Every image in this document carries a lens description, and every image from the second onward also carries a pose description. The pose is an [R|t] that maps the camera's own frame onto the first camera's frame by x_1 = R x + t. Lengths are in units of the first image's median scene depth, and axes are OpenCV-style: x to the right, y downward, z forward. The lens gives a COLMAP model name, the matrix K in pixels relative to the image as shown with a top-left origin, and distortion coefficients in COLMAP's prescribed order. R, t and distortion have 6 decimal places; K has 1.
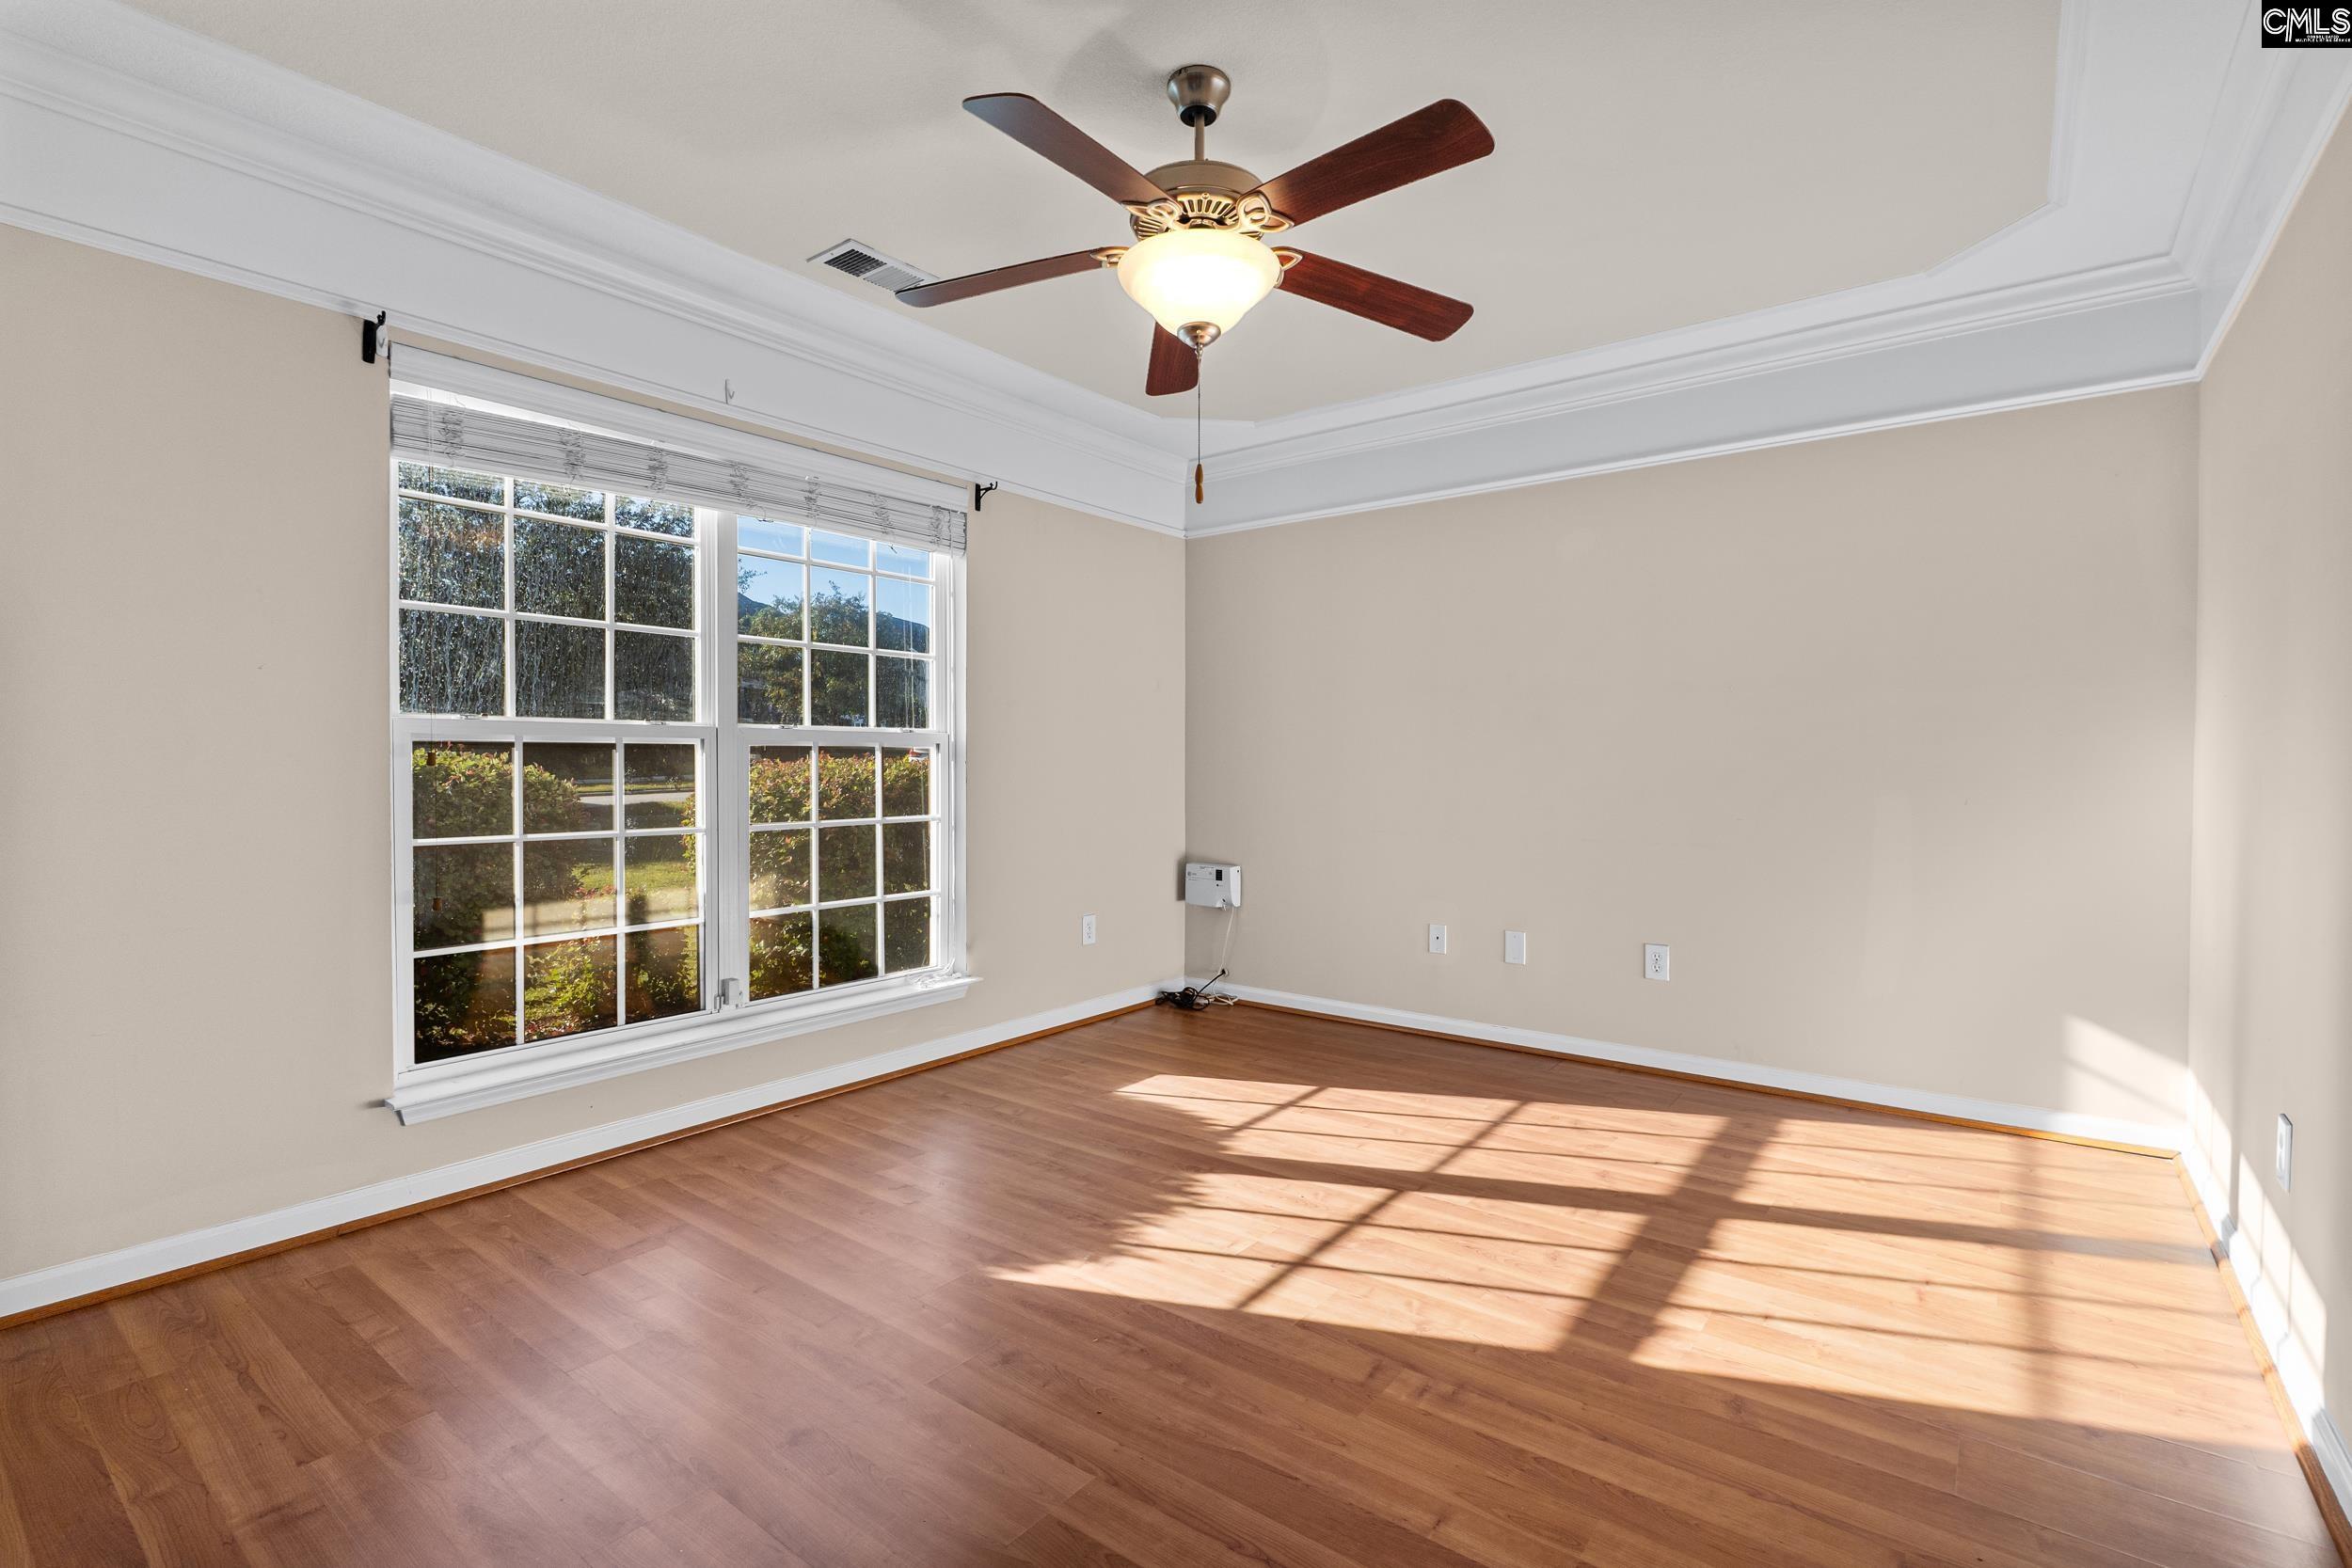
lens RADIAL K [[1084.5, 0, 1176.5], [0, 1084.5, 777.8], [0, 0, 1]] dist [-0.009706, 0.000301]
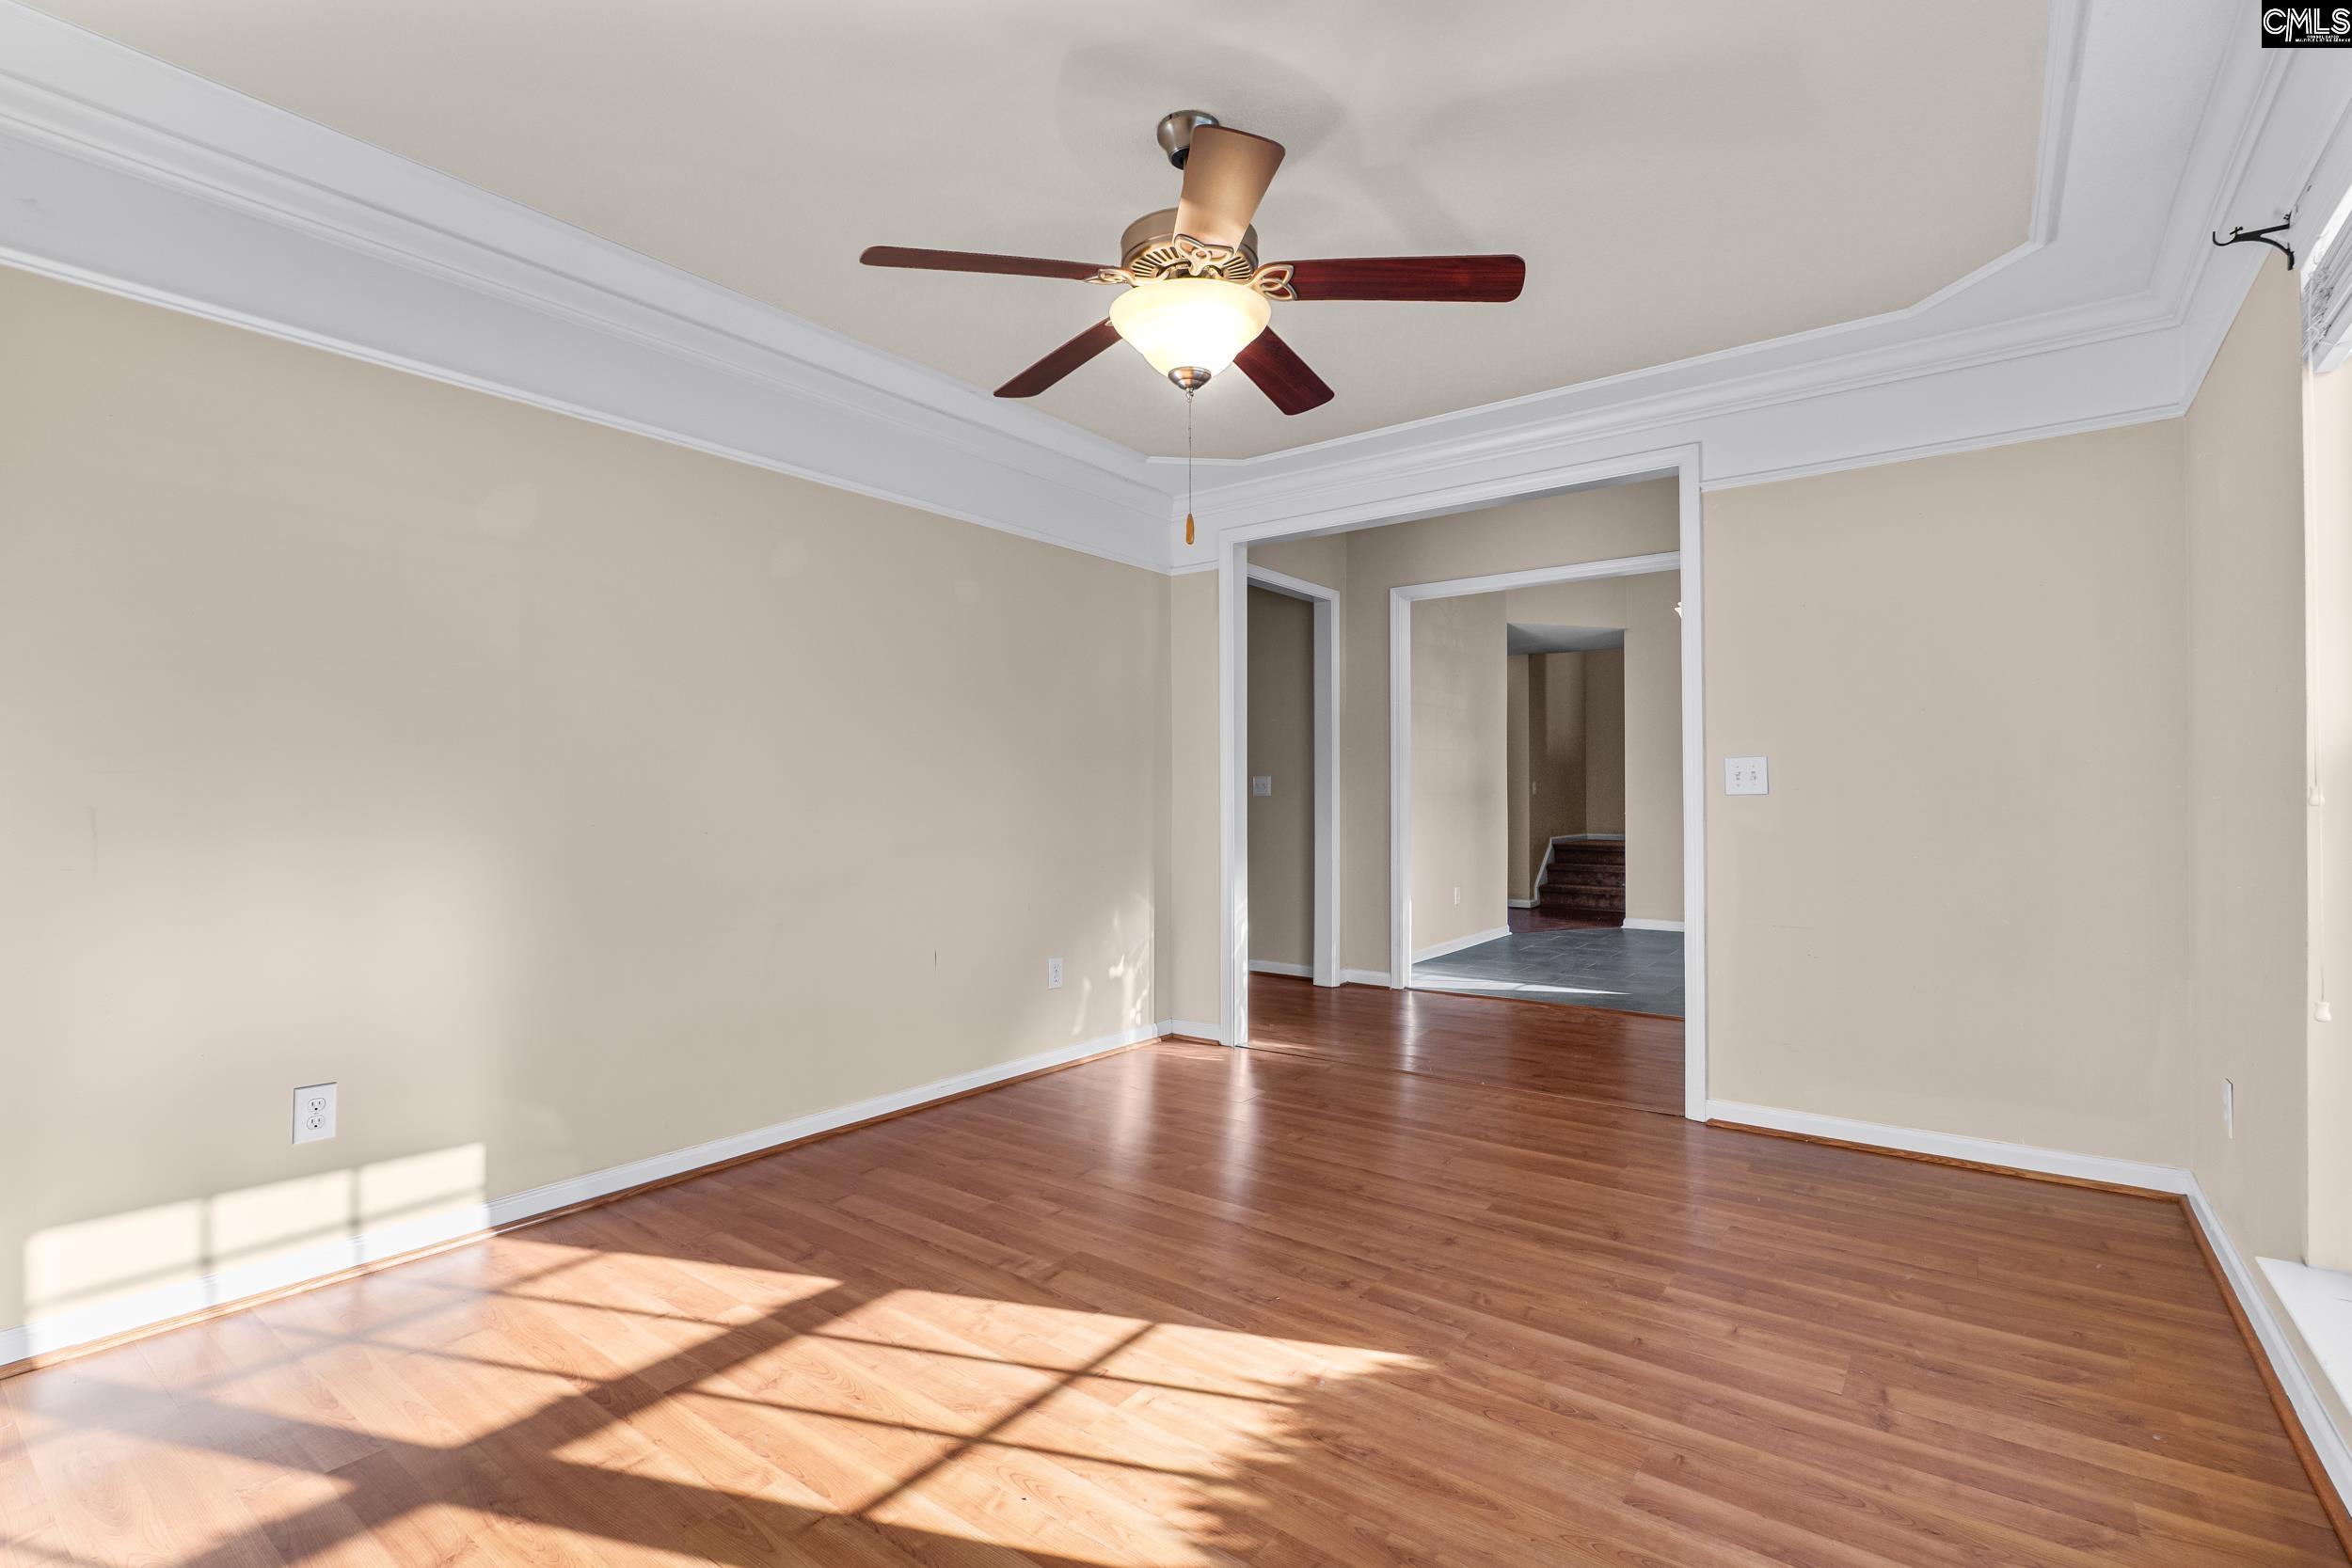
lens RADIAL K [[1084.5, 0, 1172.7], [0, 1084.5, 789.4], [0, 0, 1]] dist [-0.009706, 0.000301]
pose [[-0.999902, -0.002822, -0.013714, 0.048516], [-0.002898, 0.999981, 0.005516, -0.028125], [0.013698, 0.005556, -0.999891, 1.865647]]
